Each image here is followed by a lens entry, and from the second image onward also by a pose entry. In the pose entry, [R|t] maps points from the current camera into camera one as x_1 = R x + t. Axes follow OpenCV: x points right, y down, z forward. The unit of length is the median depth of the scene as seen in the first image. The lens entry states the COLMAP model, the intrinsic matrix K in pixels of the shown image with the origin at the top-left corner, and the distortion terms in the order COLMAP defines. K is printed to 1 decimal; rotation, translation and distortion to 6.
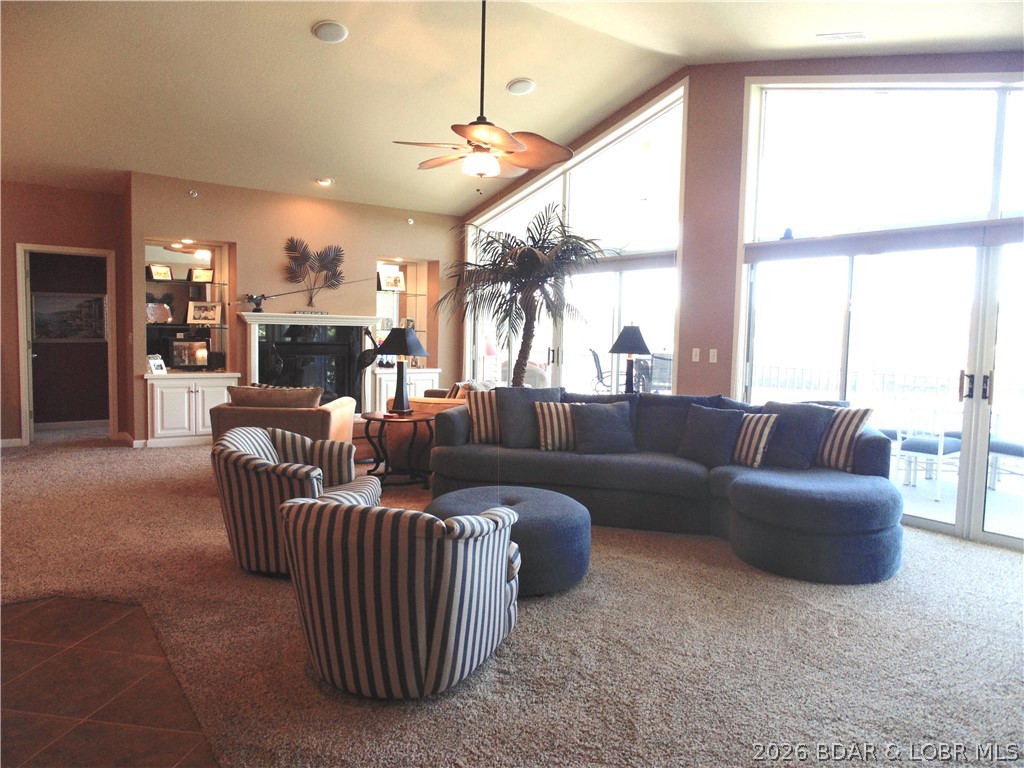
lens RADIAL K [[680.3, 0, 518.0], [0, 680.3, 379.9], [0, 0, 1]] dist [-0.015477, 0.000649]
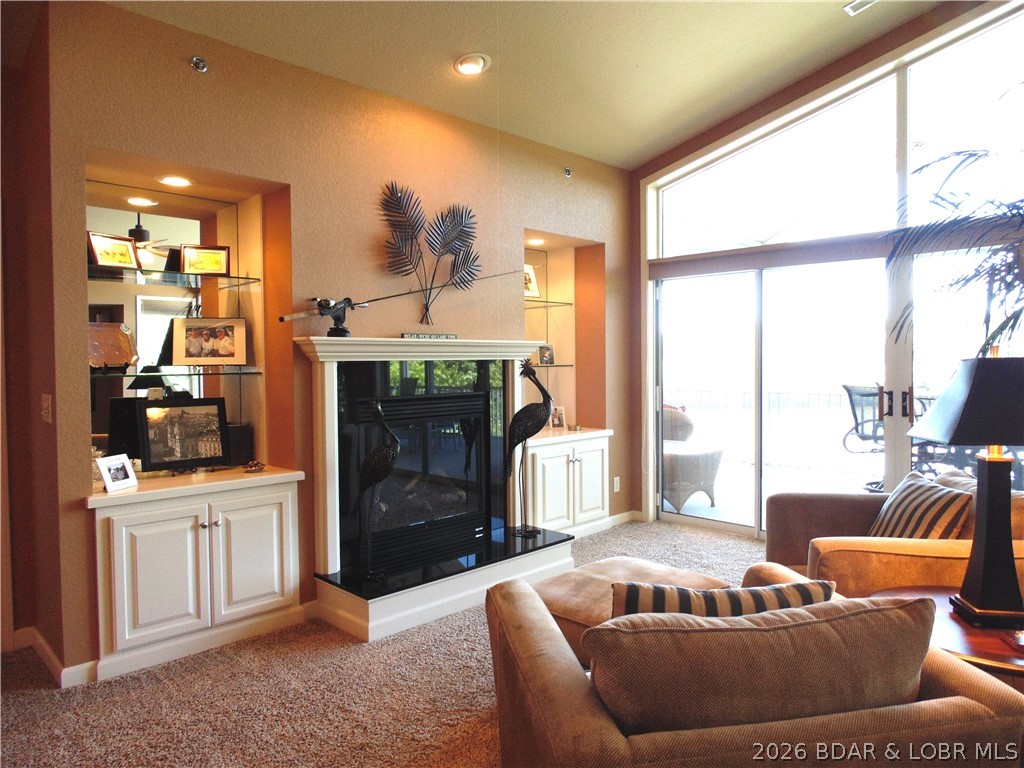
lens RADIAL K [[680.3, 0, 510.7], [0, 680.3, 373.3], [0, 0, 1]] dist [-0.015477, 0.000649]
pose [[0.989175, -0.033482, 0.142872, -0.339021], [0.039477, 0.998446, -0.039336, -0.052884], [-0.141333, 0.044550, 0.988959, 0.534728]]
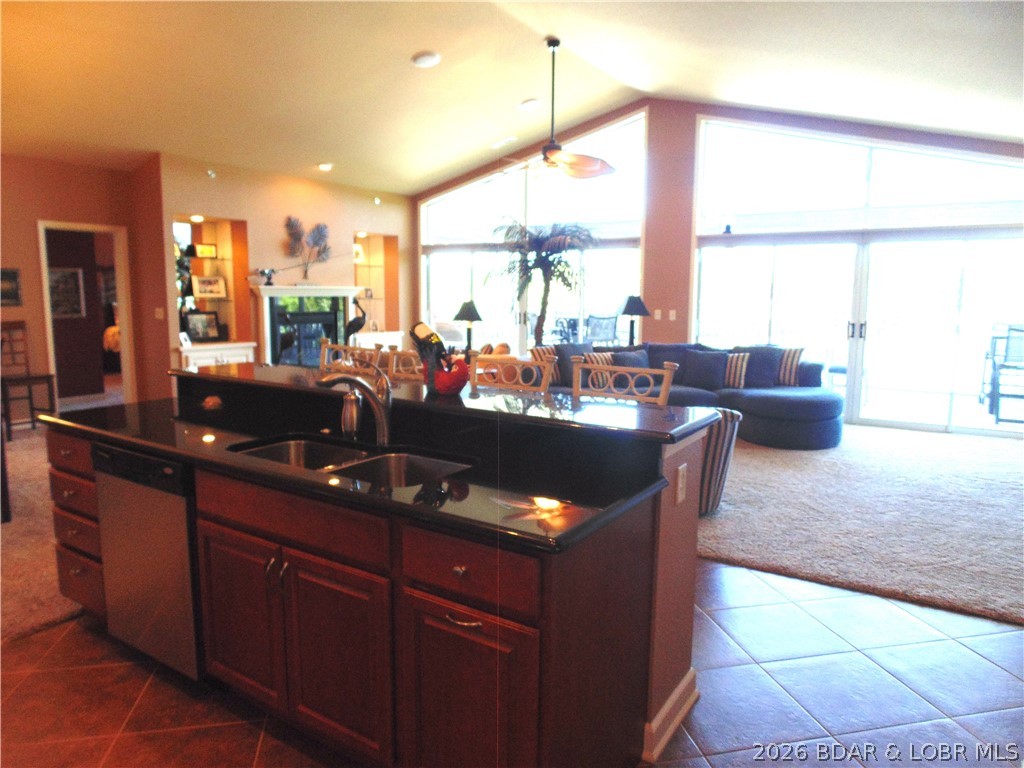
lens RADIAL K [[680.3, 0, 515.3], [0, 680.3, 382.6], [0, 0, 1]] dist [-0.015477, 0.000649]
pose [[0.940764, -0.061376, 0.333460, -0.389656], [0.038447, 0.996447, 0.074937, -0.011611], [-0.336874, -0.057678, 0.939781, -0.164642]]
